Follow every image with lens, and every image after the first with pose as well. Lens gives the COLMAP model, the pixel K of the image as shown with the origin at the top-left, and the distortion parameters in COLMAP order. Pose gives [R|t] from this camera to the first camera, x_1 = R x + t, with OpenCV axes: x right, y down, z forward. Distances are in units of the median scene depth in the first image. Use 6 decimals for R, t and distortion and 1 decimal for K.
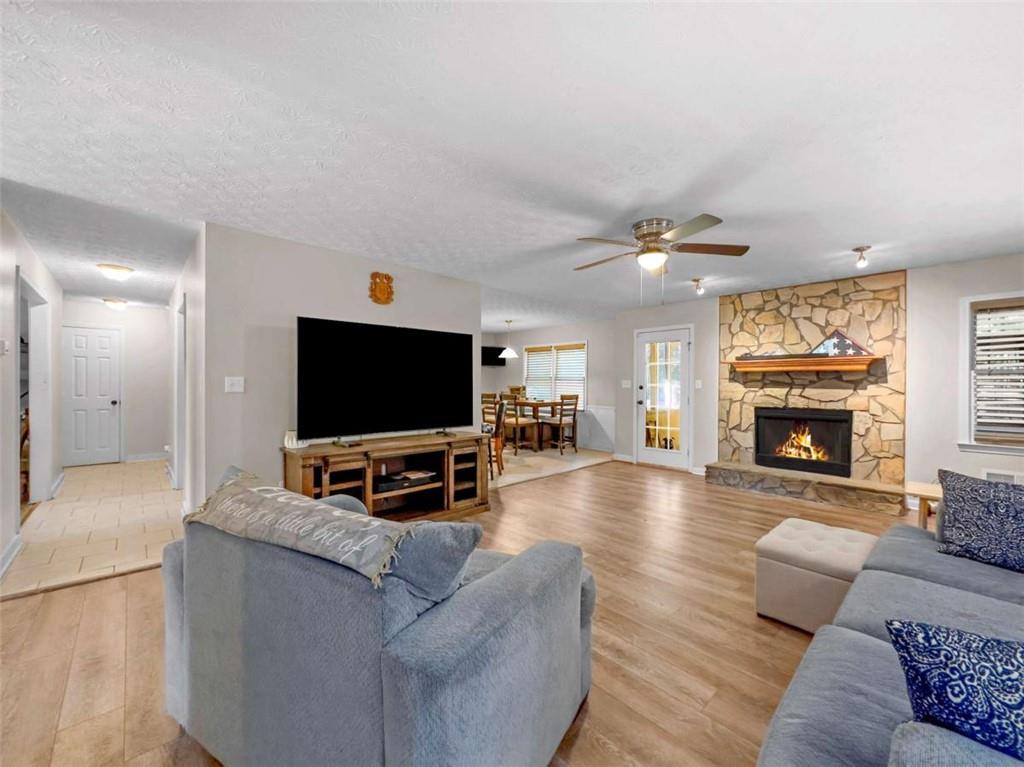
lens RADIAL K [[415.0, 0, 512.0], [0, 415.0, 383.5], [0, 0, 1]] dist [0.000447, 0.000064]
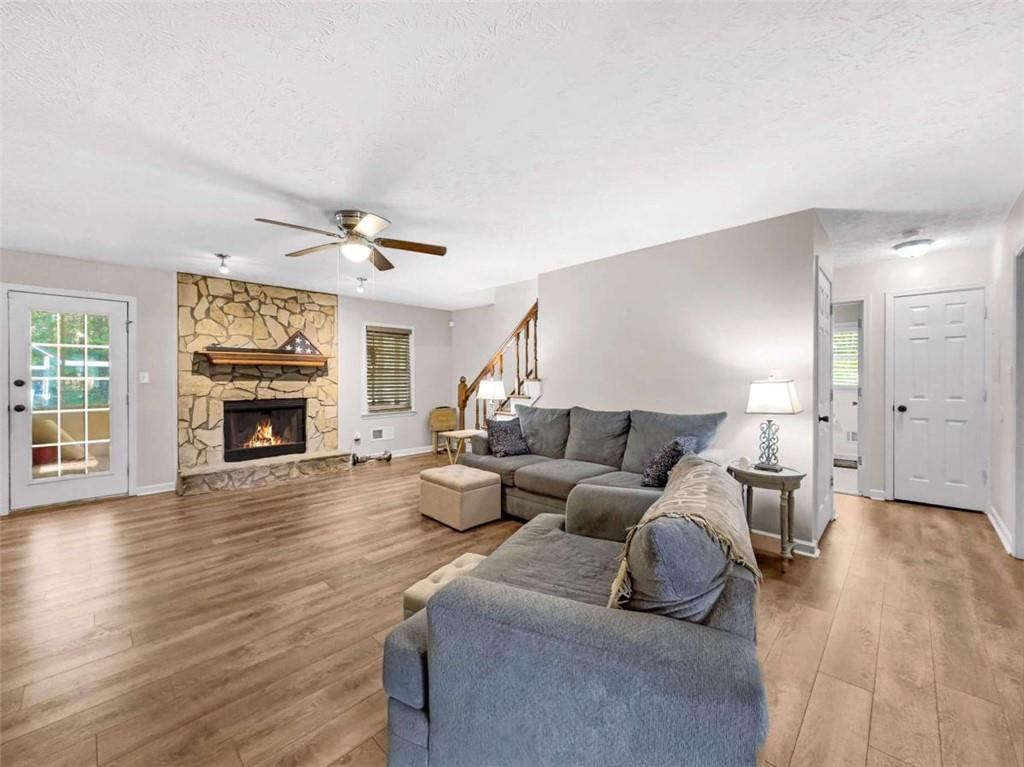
lens RADIAL K [[416.5, 0, 514.9], [0, 416.5, 381.9], [0, 0, 1]] dist [0.002046, 0.000509]
pose [[-0.063639, -0.014666, 0.997865, -0.438666], [-0.000724, 0.999892, 0.014649, -0.002274], [-0.997973, 0.000210, -0.063642, 0.437832]]
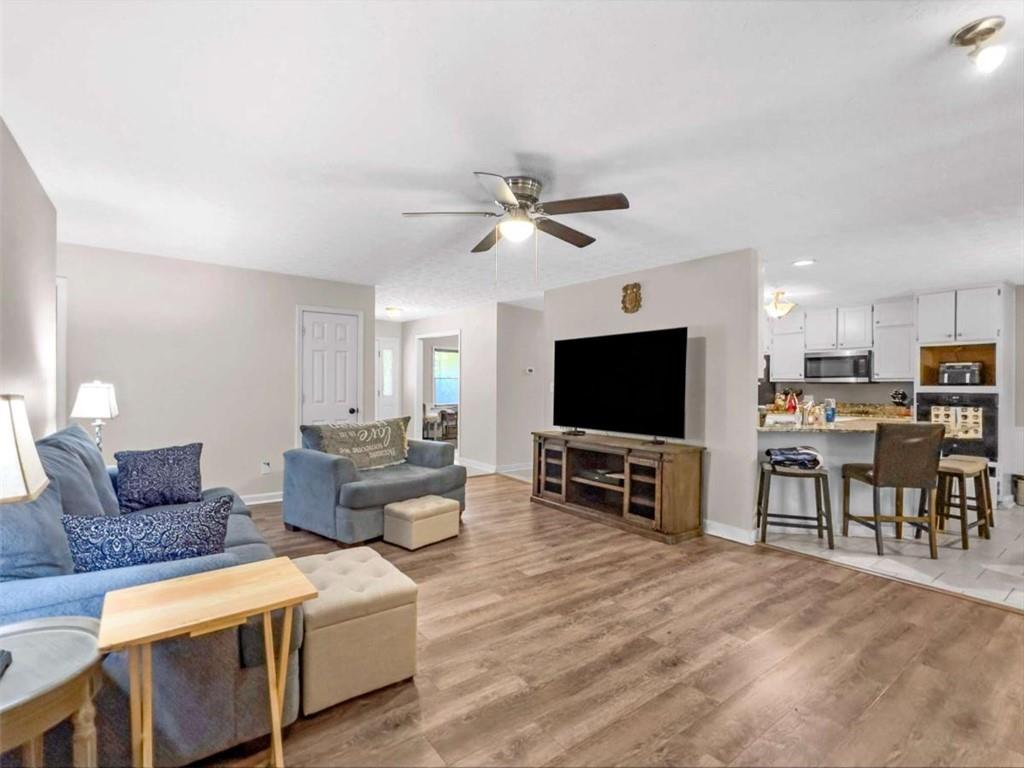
lens RADIAL K [[480.2, 0, 508.8], [0, 480.2, 385.3], [0, 0, 1]] dist [-0.000718, -0.000287]
pose [[-0.112657, -0.007583, -0.993605, 0.797691], [-0.009423, 0.999934, -0.006563, 0.005424], [0.993589, 0.008624, -0.112721, 0.697105]]
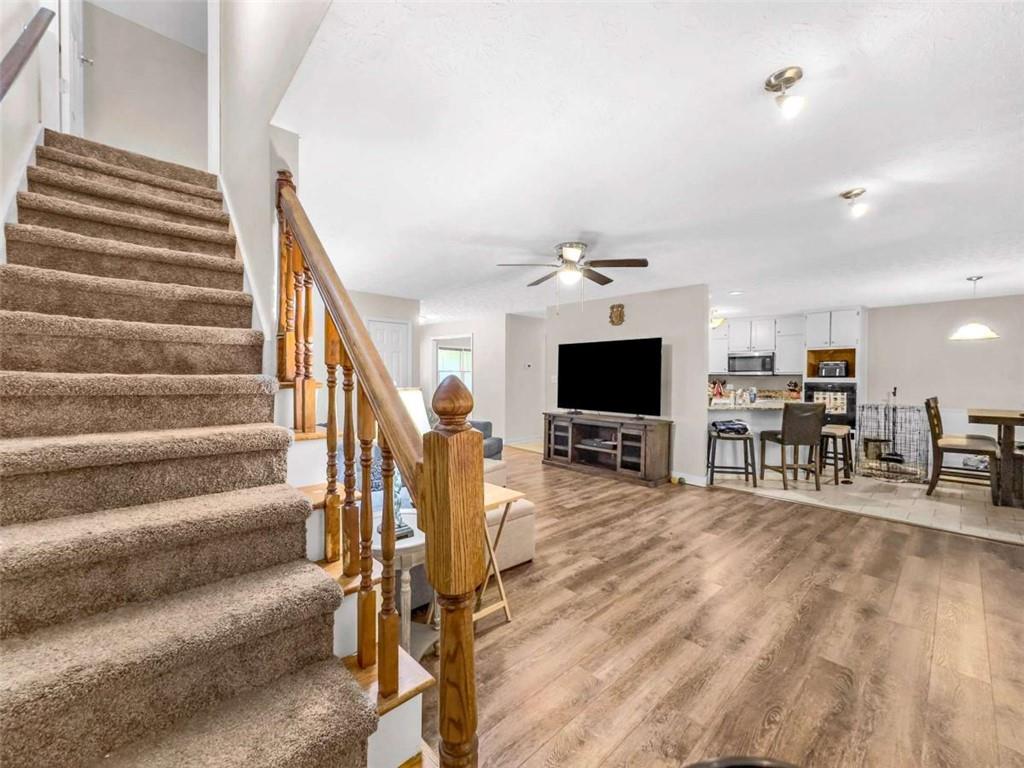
lens RADIAL K [[416.5, 0, 514.9], [0, 416.5, 382.4], [0, 0, 1]] dist [0.002046, 0.000509]
pose [[-0.001149, 0.009145, -0.999958, 0.983488], [-0.007892, 0.999927, 0.009154, 0.000699], [0.999968, 0.007902, -0.001076, 0.539798]]
